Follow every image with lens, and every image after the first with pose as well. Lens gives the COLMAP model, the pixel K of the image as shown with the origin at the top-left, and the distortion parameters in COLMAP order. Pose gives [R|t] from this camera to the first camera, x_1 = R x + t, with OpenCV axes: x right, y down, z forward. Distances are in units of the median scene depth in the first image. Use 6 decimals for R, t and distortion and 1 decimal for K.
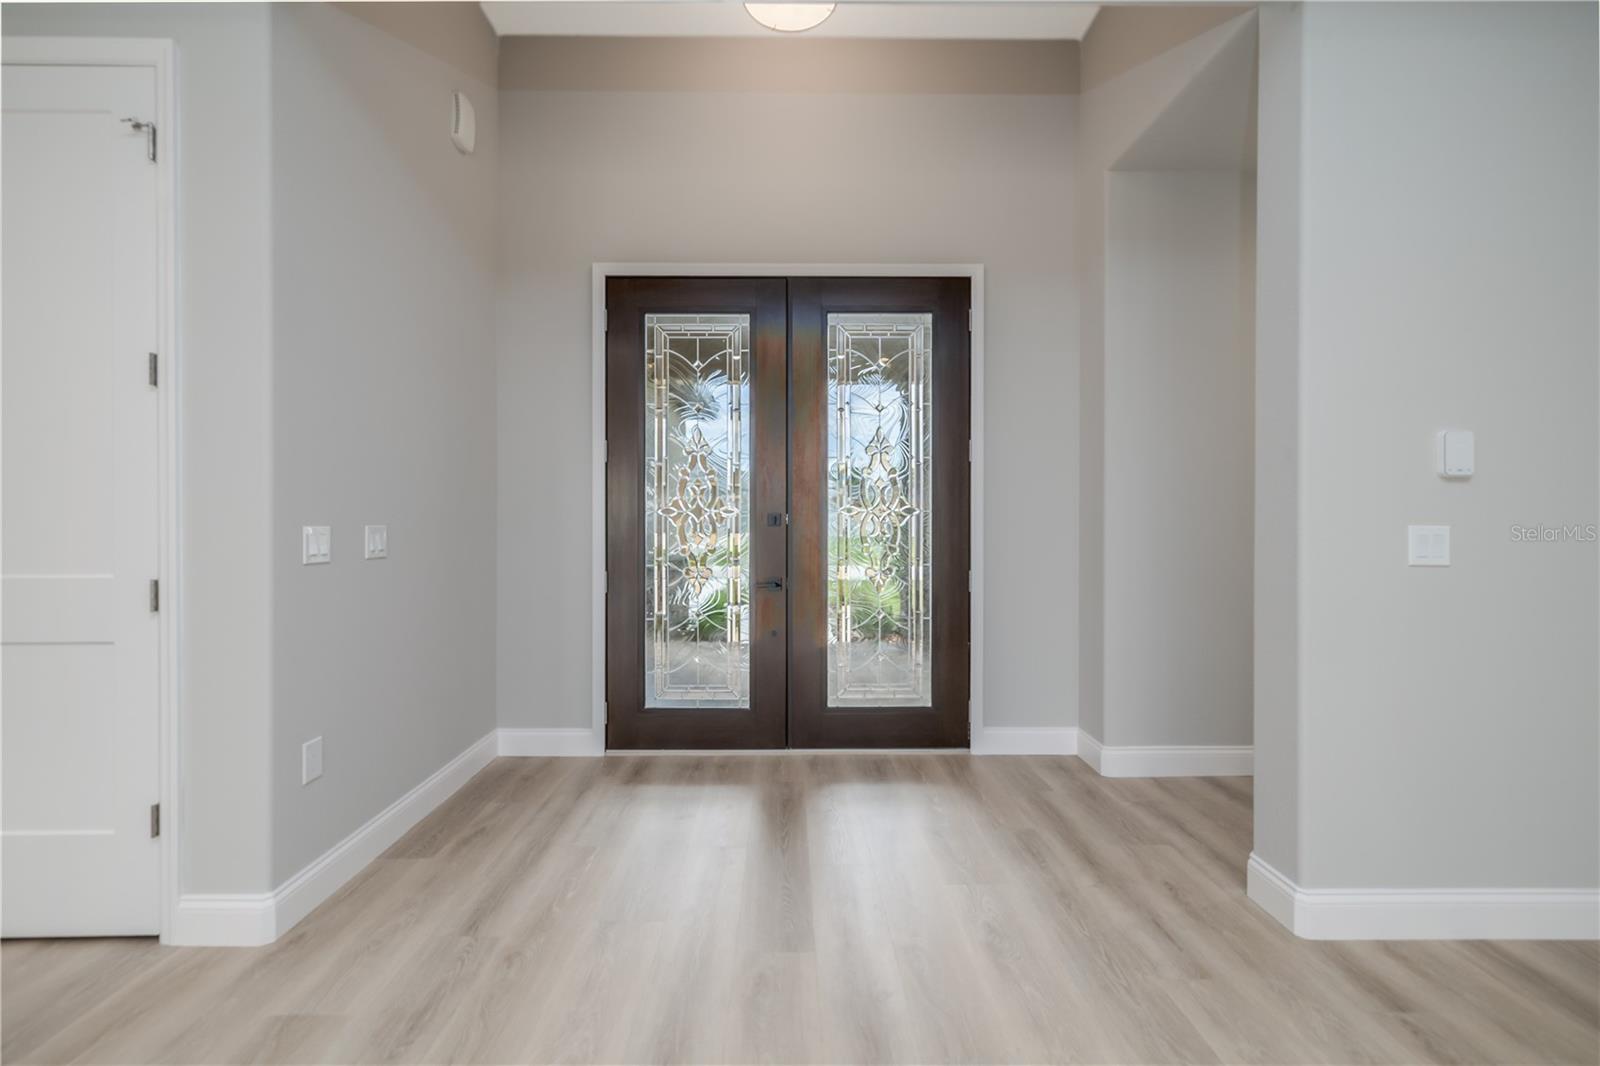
lens RADIAL K [[686.9, 0, 789.7], [0, 686.9, 514.0], [0, 0, 1]] dist [0.005374, 0.000125]
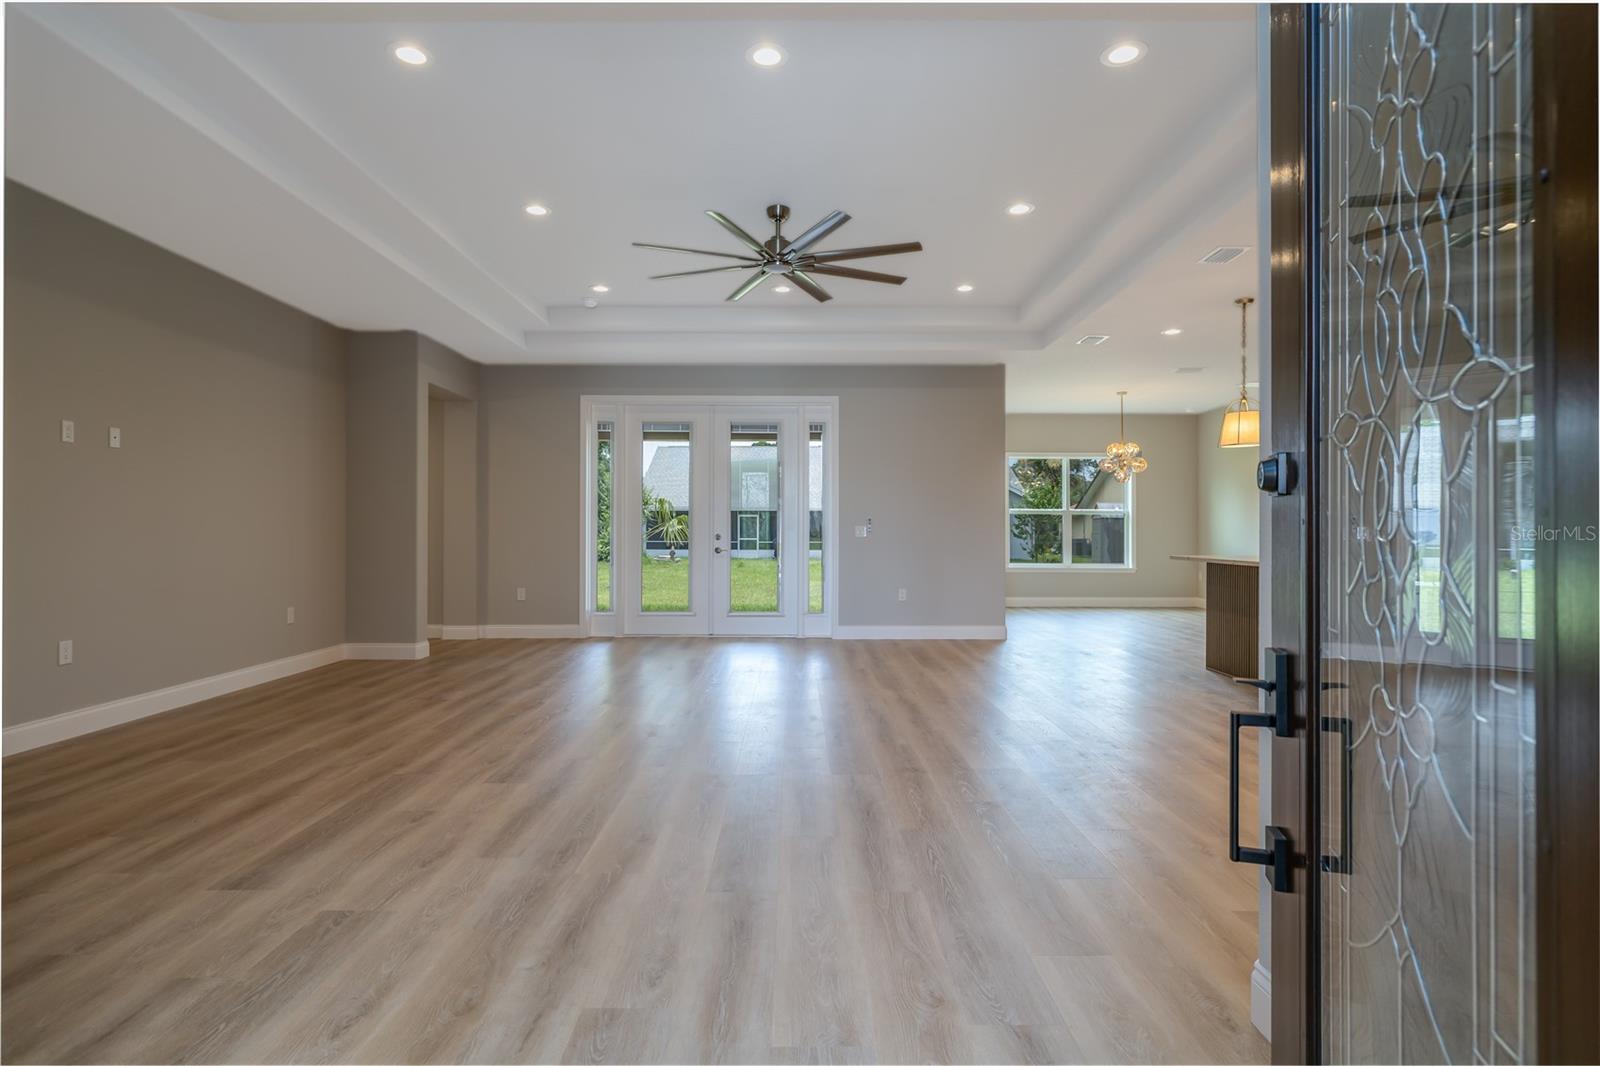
lens RADIAL K [[850.1, 0, 791.7], [0, 850.1, 525.2], [0, 0, 1]] dist [-0.004963, -0.000630]
pose [[-0.999924, -0.002721, 0.011993, -0.132791], [-0.002885, 0.999903, -0.013638, 0.035164], [-0.011955, -0.013671, -0.999835, 1.183031]]
